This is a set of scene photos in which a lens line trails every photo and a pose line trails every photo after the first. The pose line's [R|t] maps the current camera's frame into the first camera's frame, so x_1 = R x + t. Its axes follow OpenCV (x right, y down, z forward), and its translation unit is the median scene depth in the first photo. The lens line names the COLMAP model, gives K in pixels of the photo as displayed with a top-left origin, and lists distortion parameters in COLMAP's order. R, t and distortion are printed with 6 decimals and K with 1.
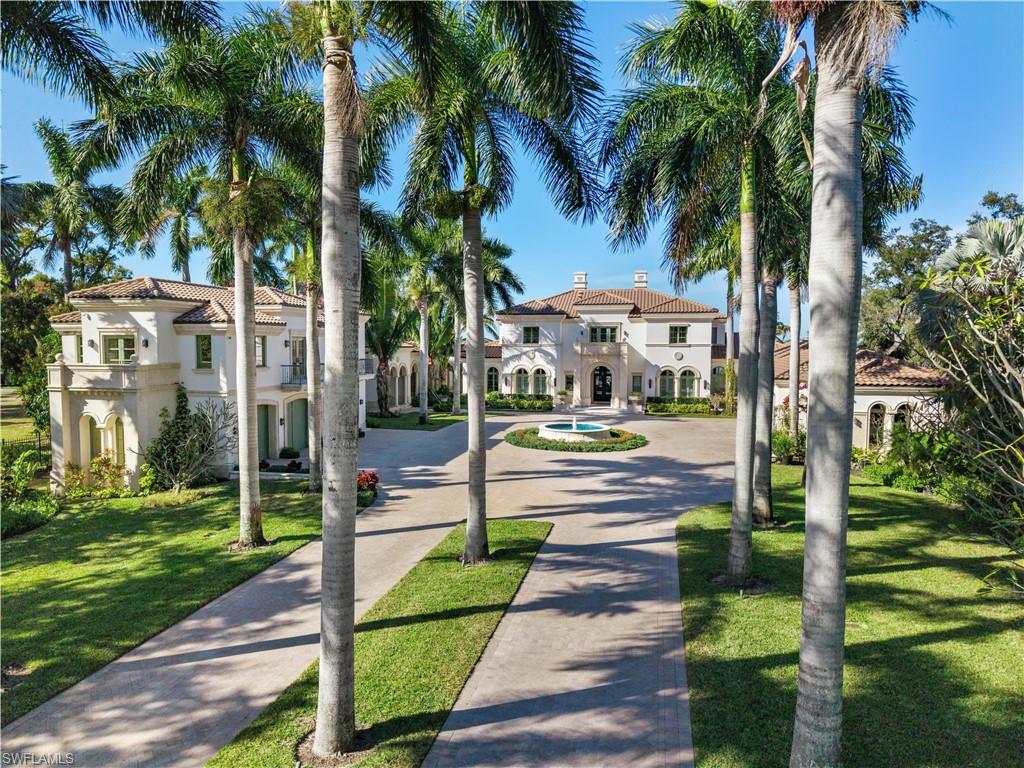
lens RADIAL K [[694.8, 0, 510.2], [0, 694.8, 388.9], [0, 0, 1]] dist [0.016859, -0.020122]
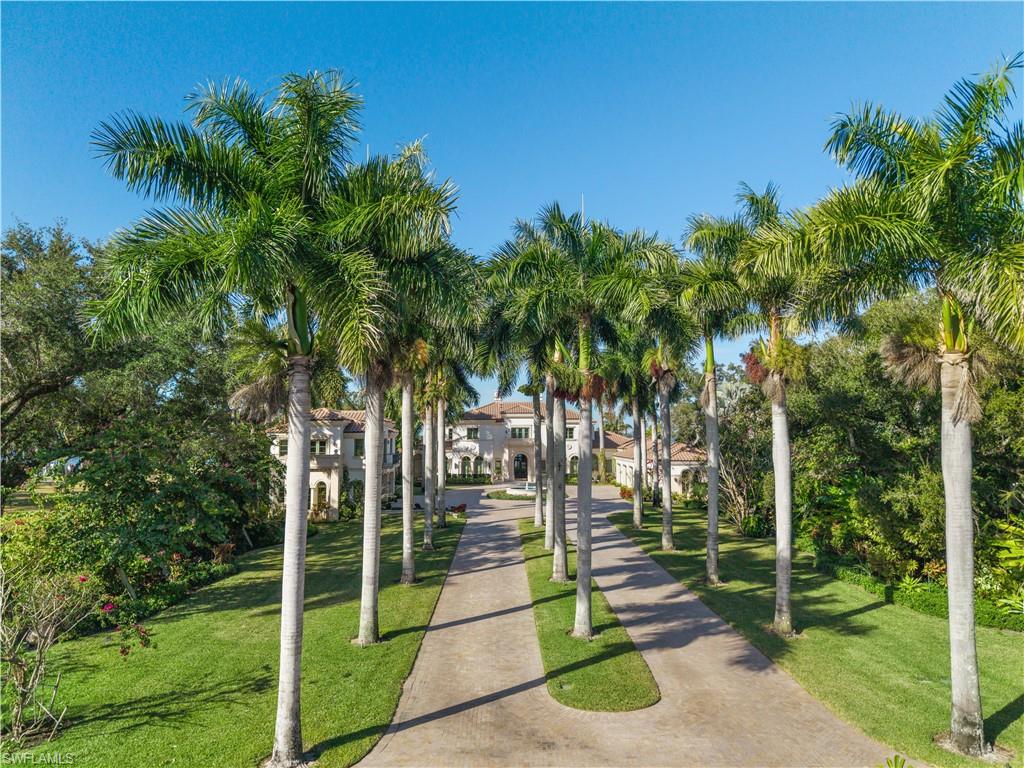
lens RADIAL K [[694.8, 0, 510.2], [0, 694.8, 388.9], [0, 0, 1]] dist [0.016859, -0.020122]
pose [[0.973955, 0.008909, 0.226565, -0.242553], [0.021117, 0.991321, -0.129756, 0.023192], [-0.225755, 0.131161, 0.965314, -0.491848]]
